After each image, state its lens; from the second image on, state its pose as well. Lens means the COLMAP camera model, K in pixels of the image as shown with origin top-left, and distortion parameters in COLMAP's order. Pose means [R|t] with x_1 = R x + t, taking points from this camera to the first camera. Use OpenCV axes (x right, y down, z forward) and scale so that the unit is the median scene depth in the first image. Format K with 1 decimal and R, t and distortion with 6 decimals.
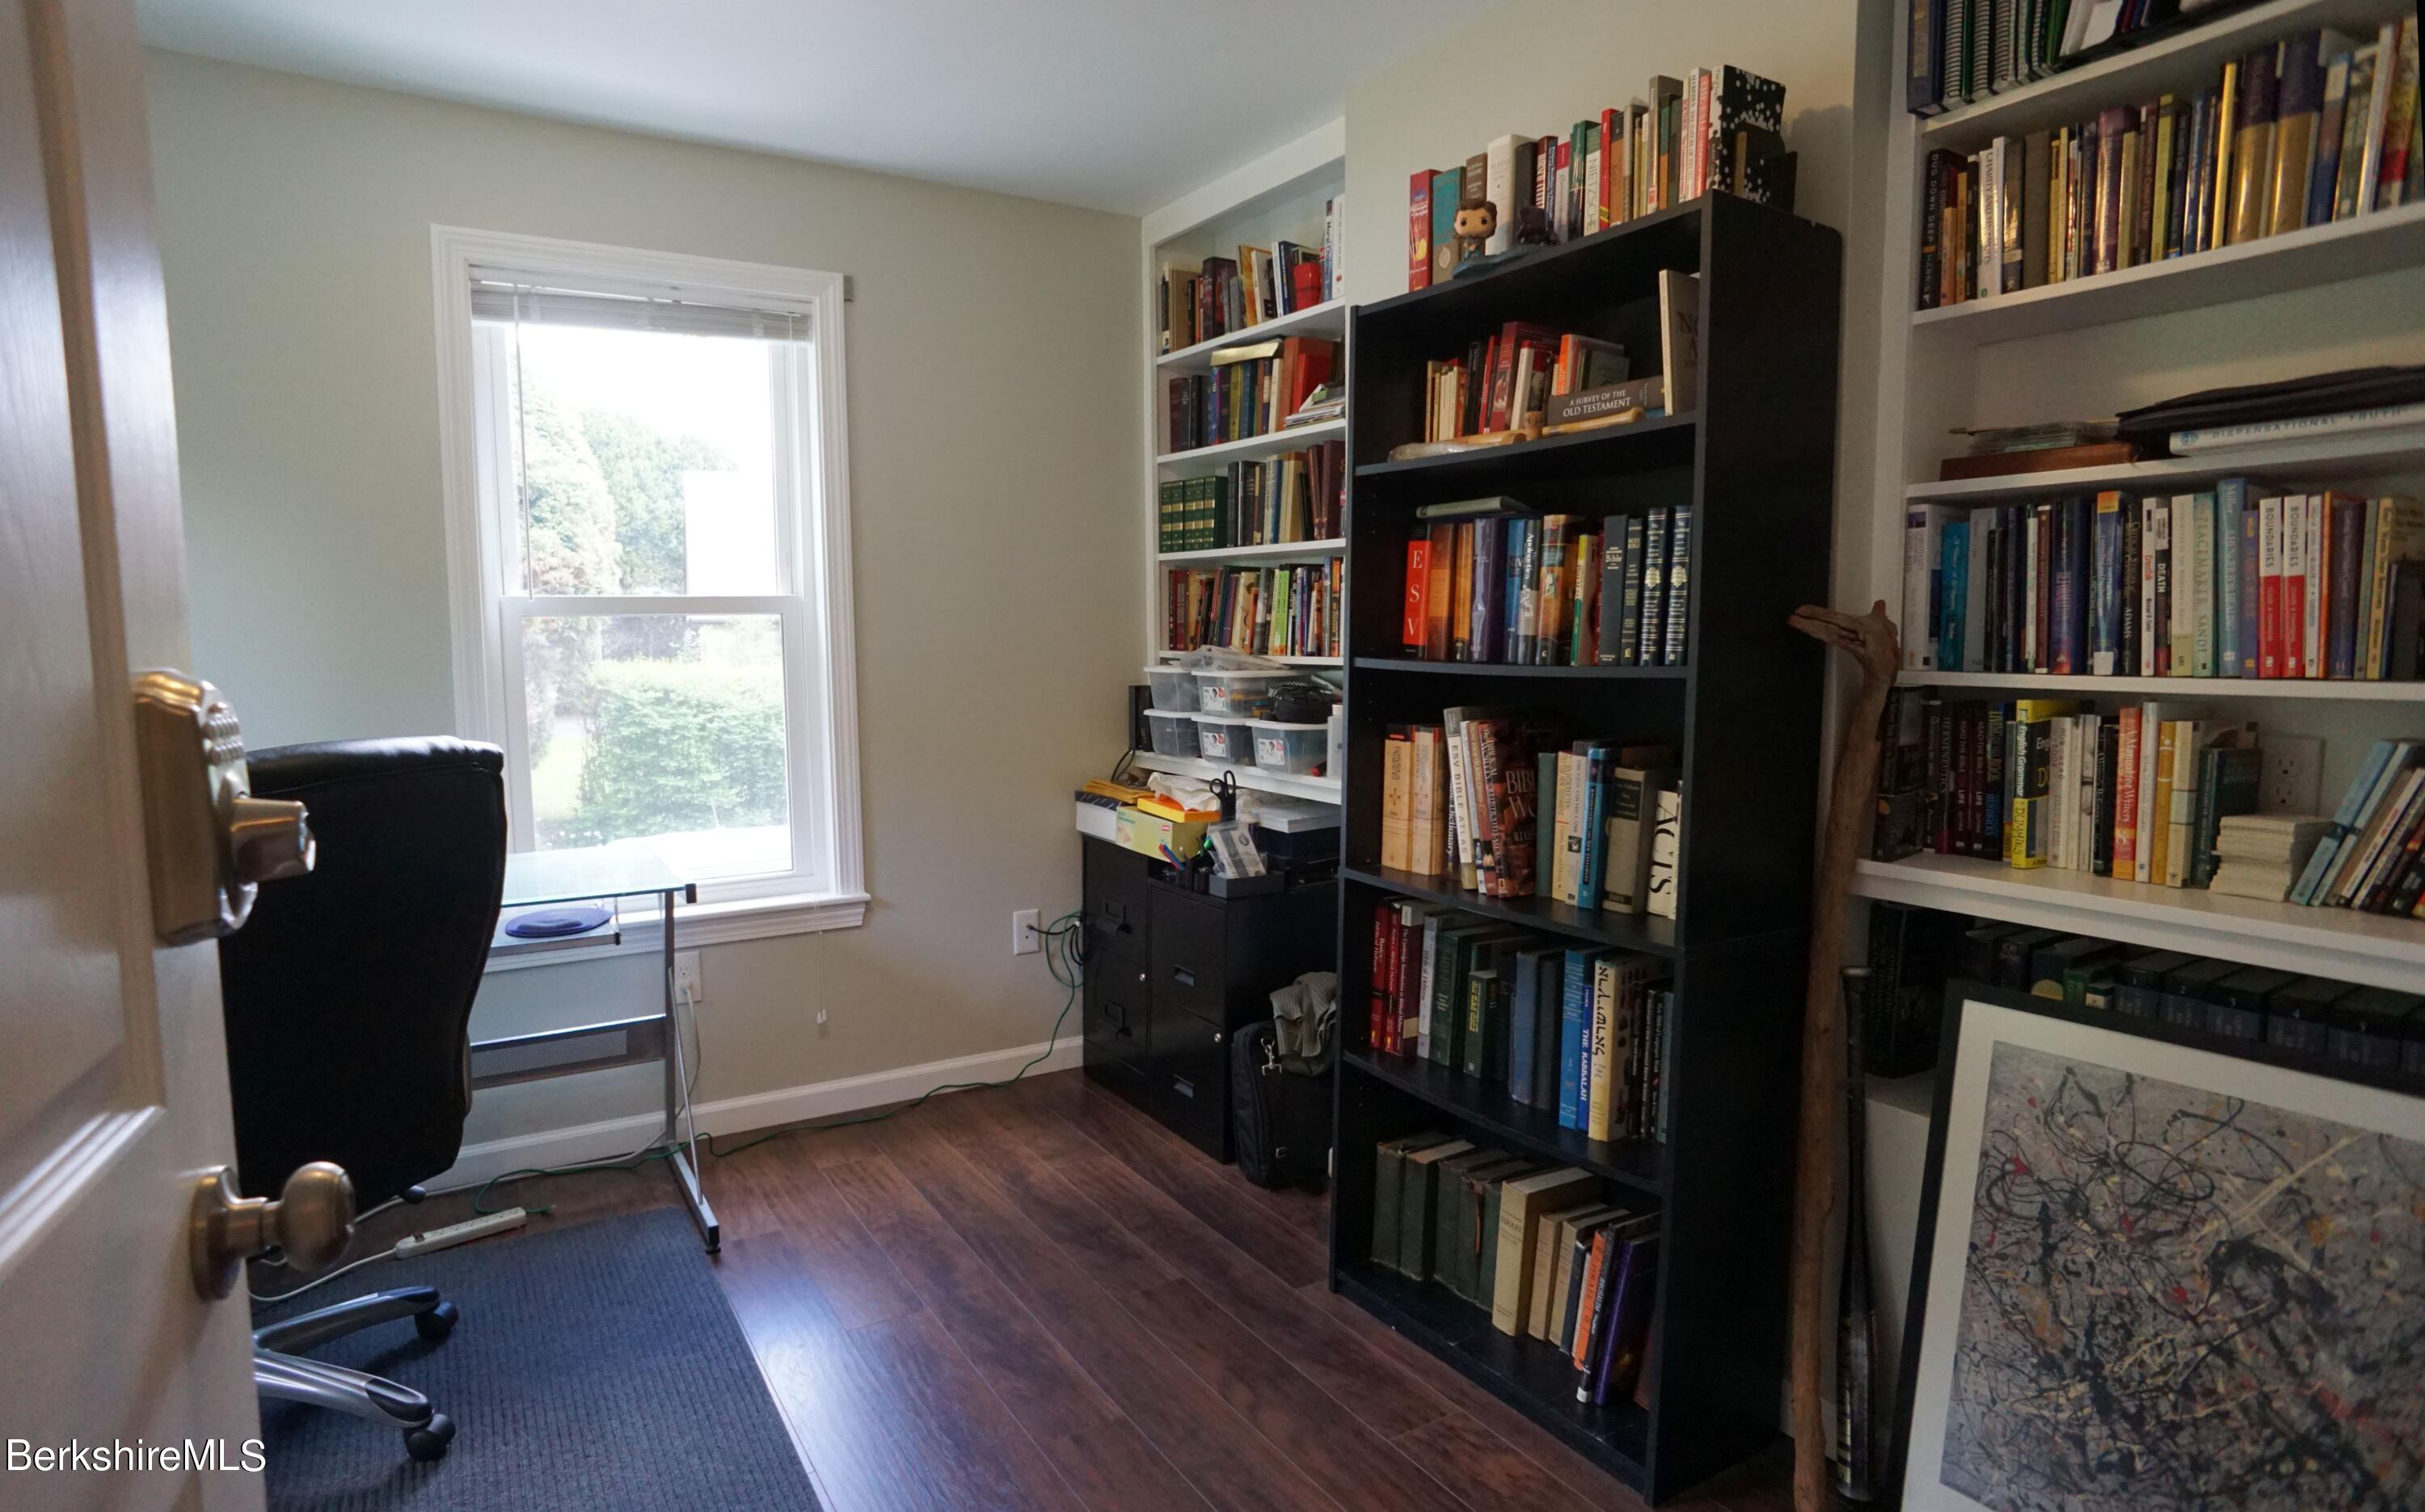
lens RADIAL K [[1320.0, 0, 1181.2], [0, 1320.0, 777.2], [0, 0, 1]] dist [-0.072587, 0.043900]
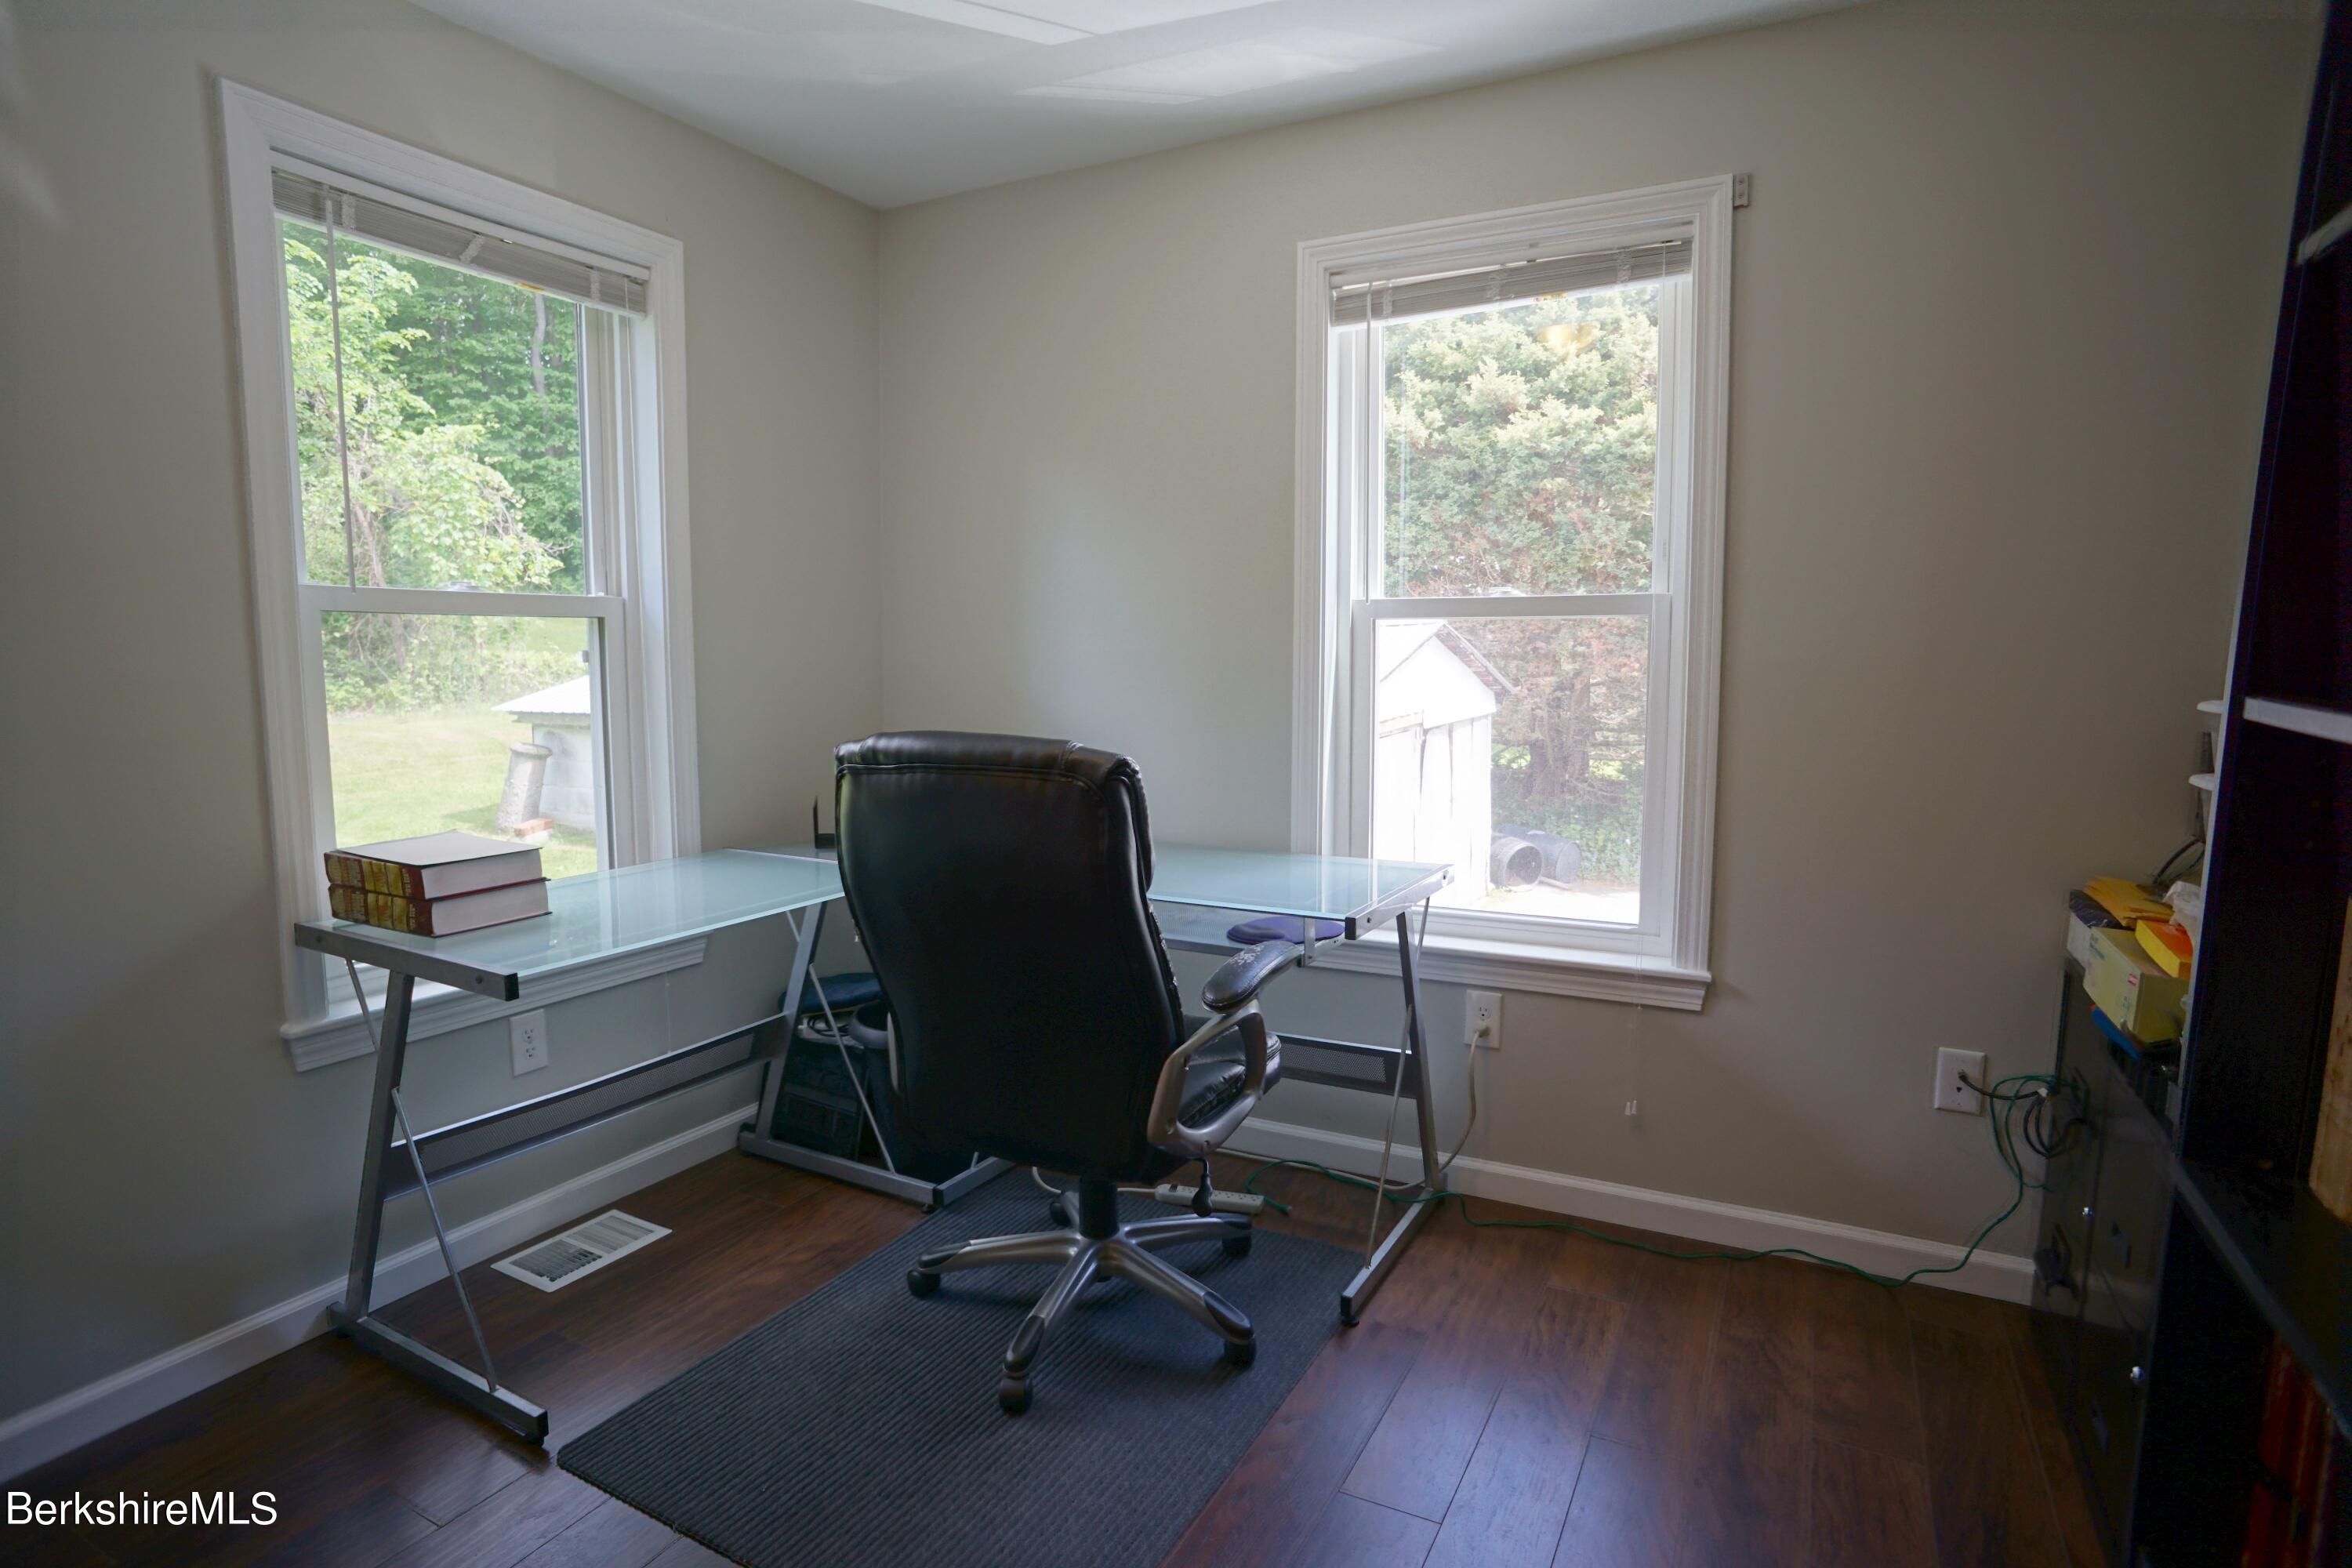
lens RADIAL K [[1253.6, 0, 1169.3], [0, 1253.6, 783.1], [0, 0, 1]] dist [-0.080119, 0.047967]
pose [[0.509663, 0.102253, -0.854276, 0.317130], [-0.096167, 0.993461, 0.061540, -0.056386], [0.854983, 0.050788, 0.516164, 0.505106]]
